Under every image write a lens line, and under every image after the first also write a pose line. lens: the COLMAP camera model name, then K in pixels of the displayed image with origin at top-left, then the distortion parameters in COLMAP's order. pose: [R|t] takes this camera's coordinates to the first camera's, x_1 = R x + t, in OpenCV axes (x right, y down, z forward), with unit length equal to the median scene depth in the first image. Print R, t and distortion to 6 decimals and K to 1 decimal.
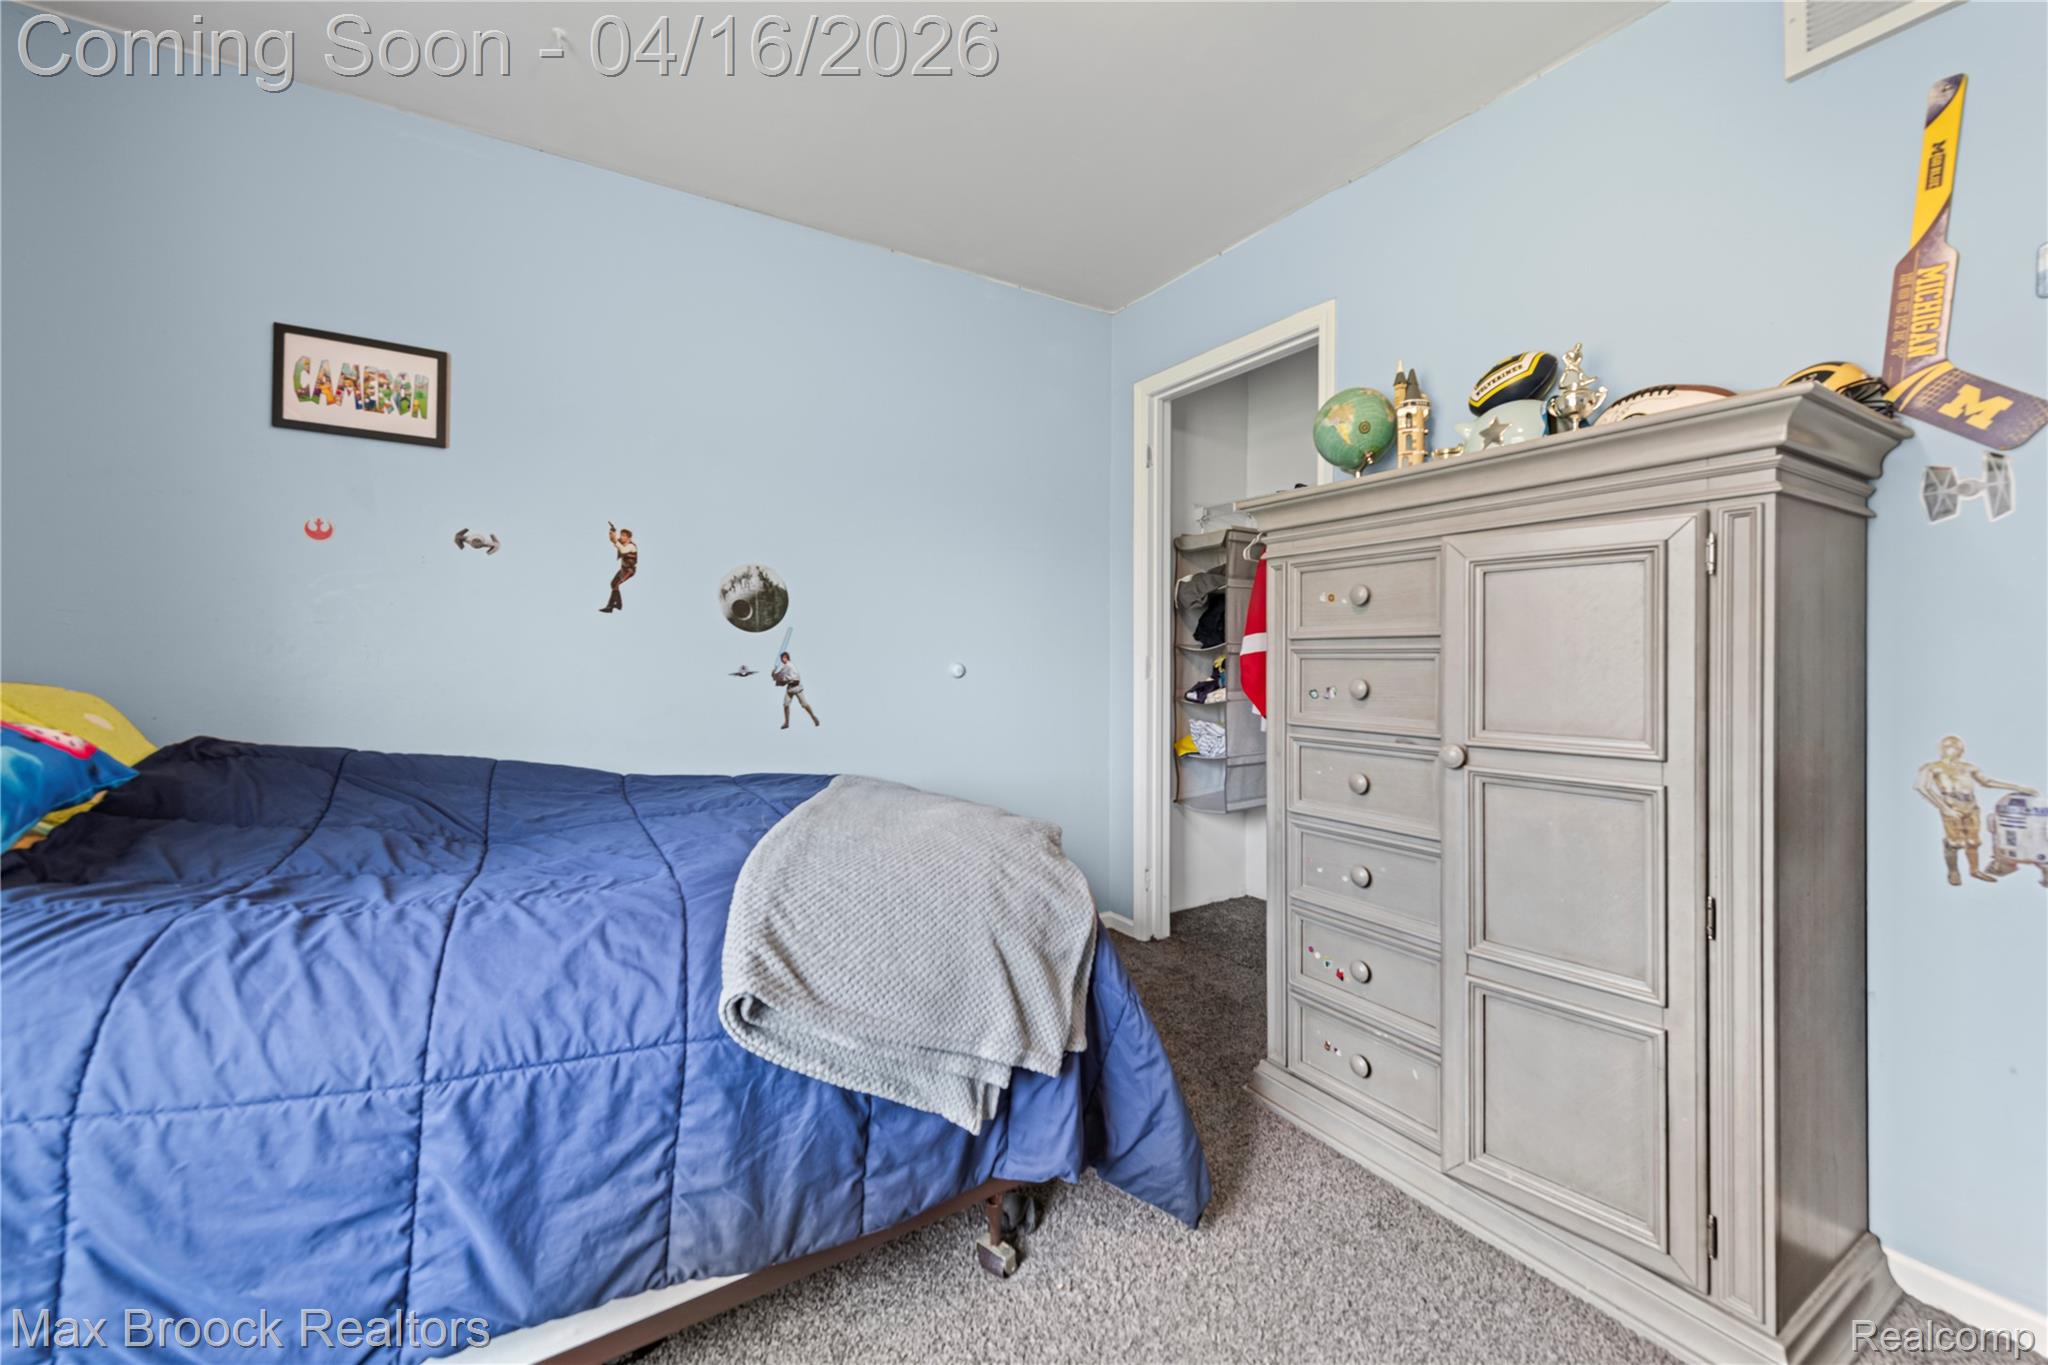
lens RADIAL K [[824.3, 0, 1025.4], [0, 824.3, 667.1], [0, 0, 1]] dist [0.009693, -0.000715]
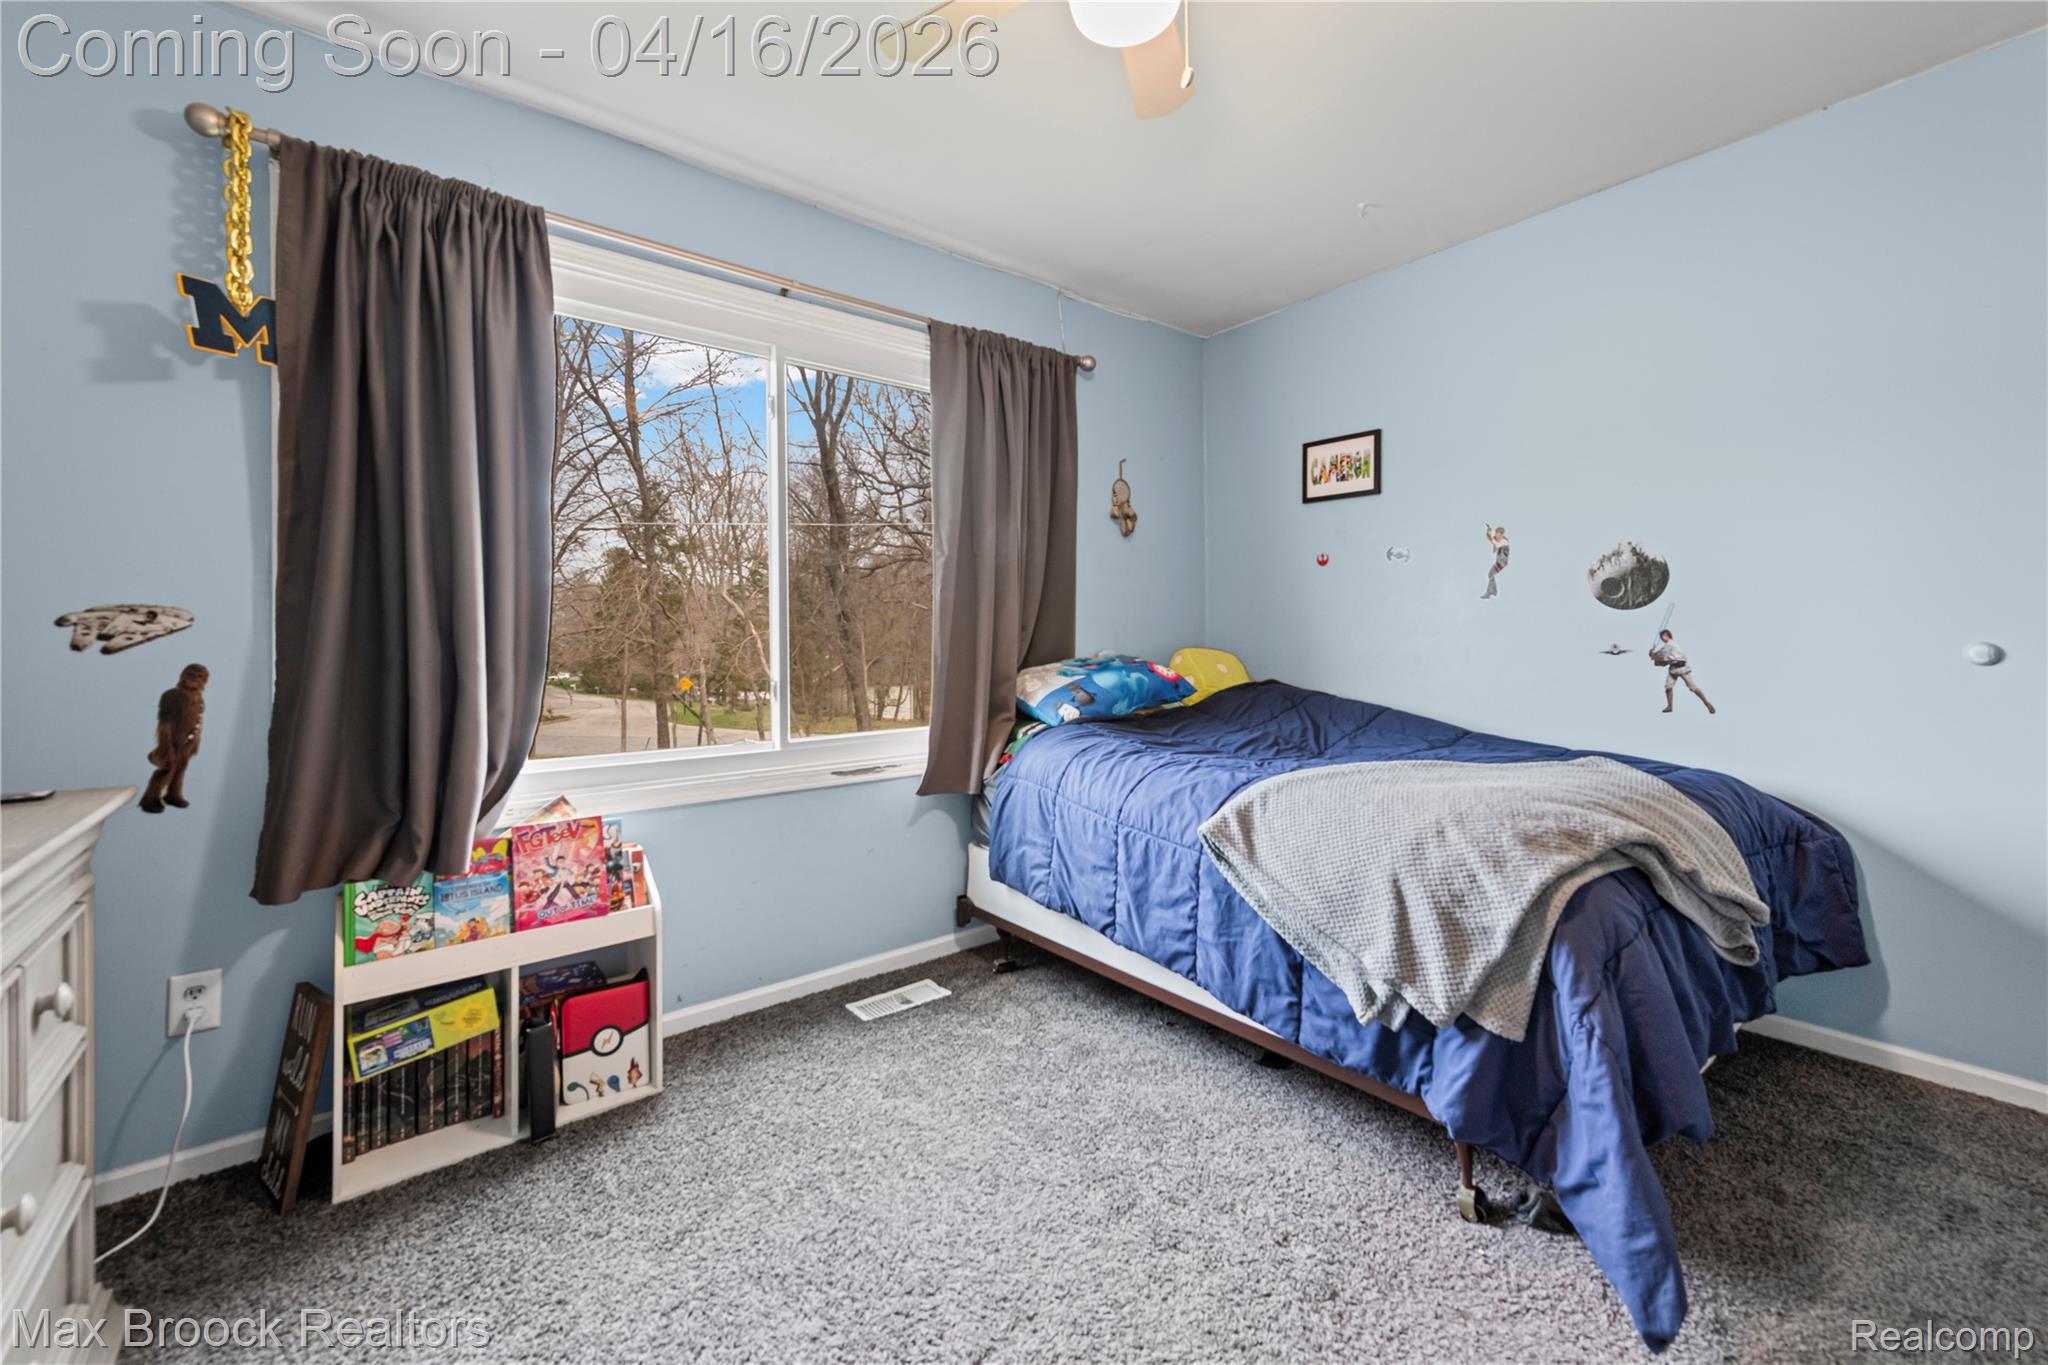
lens RADIAL K [[824.3, 0, 1023.3], [0, 824.3, 638.5], [0, 0, 1]] dist [0.009693, -0.000715]
pose [[0.099274, 0.001876, -0.995058, 1.152077], [-0.006909, 0.999975, 0.001196, -0.008771], [0.995036, 0.006756, 0.099284, 0.380623]]
